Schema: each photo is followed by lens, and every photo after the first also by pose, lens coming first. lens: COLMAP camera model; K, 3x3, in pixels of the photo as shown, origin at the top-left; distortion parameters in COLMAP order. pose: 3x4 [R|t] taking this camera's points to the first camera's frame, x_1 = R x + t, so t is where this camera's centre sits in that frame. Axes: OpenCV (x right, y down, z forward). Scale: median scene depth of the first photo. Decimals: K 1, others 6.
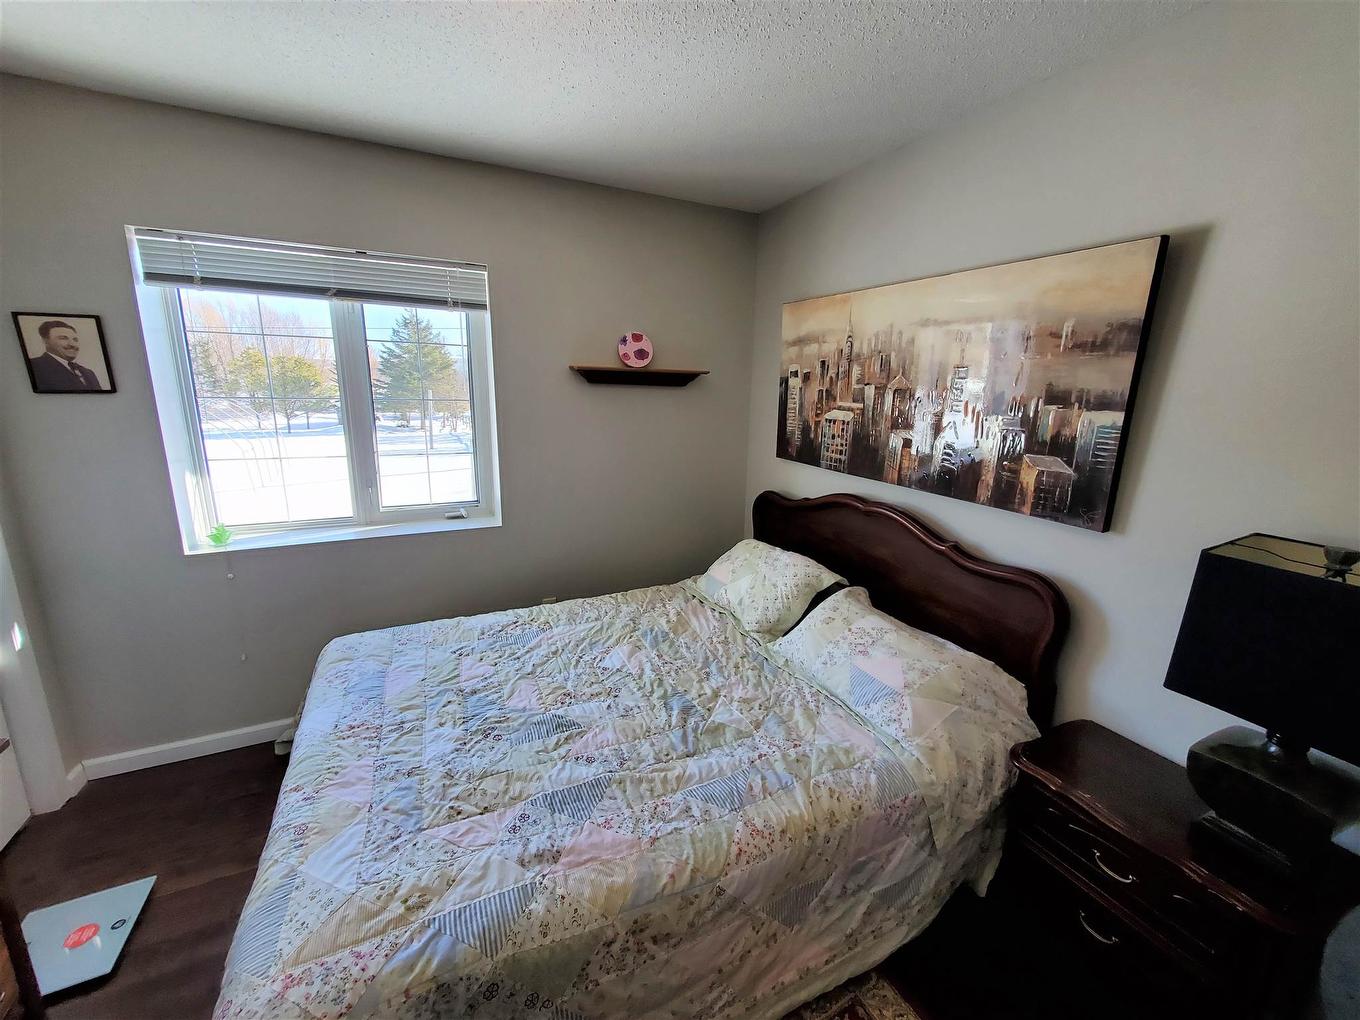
lens RADIAL K [[538.4, 0, 678.2], [0, 538.4, 510.8], [0, 0, 1]] dist [0.002822, 0.000184]
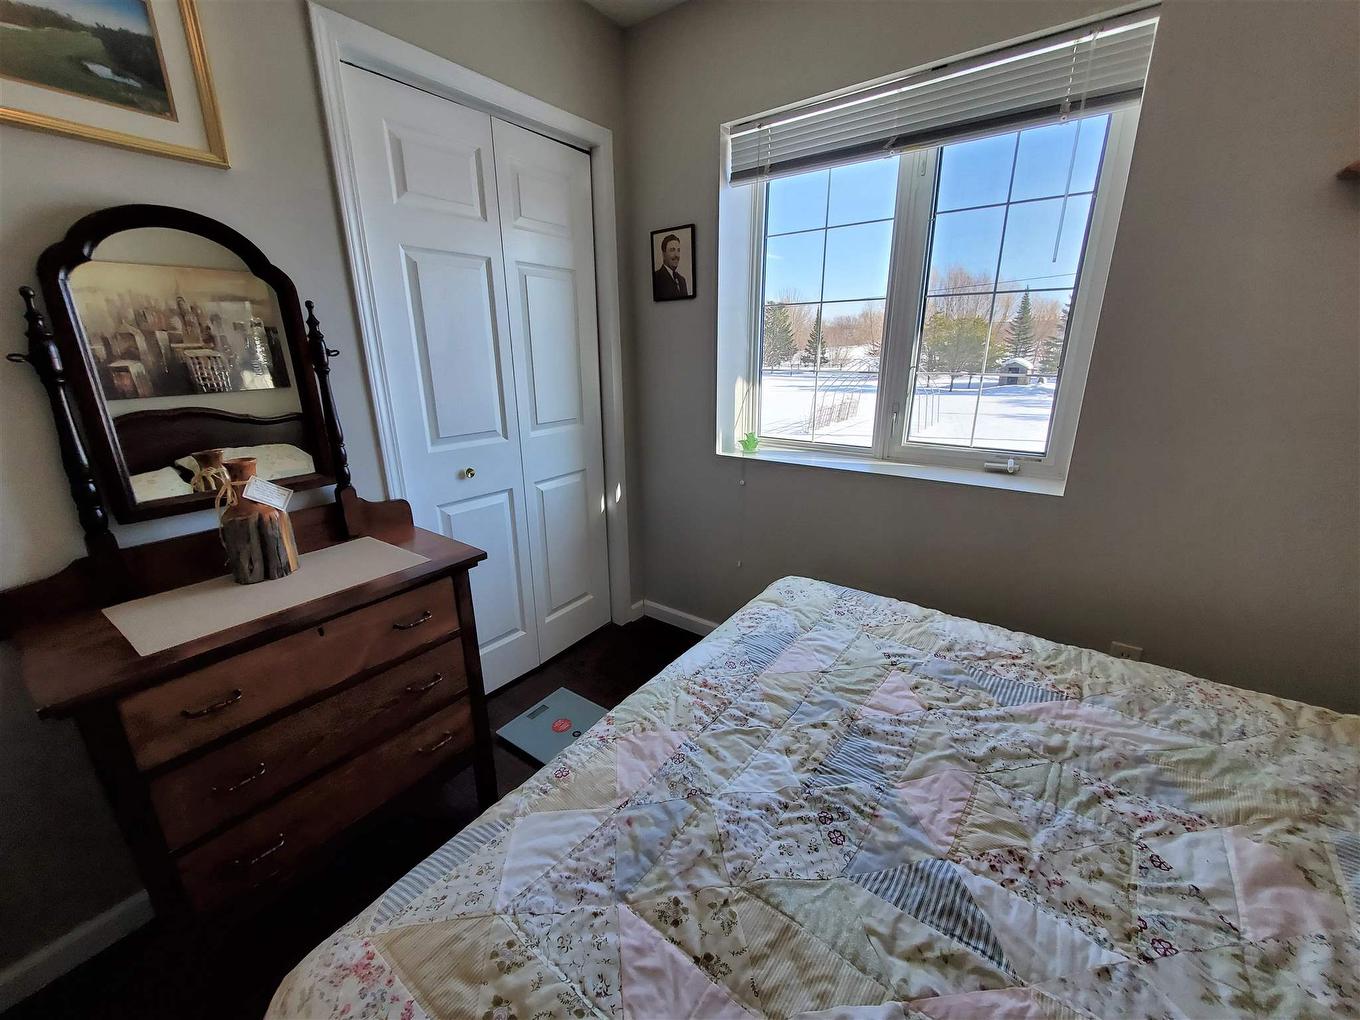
lens RADIAL K [[538.4, 0, 669.6], [0, 538.4, 508.6], [0, 0, 1]] dist [0.002822, 0.000184]
pose [[0.456068, 0.233189, -0.858851, -0.013497], [-0.178747, 0.969397, 0.168285, 0.025937], [0.871809, 0.076768, 0.483793, 0.462630]]
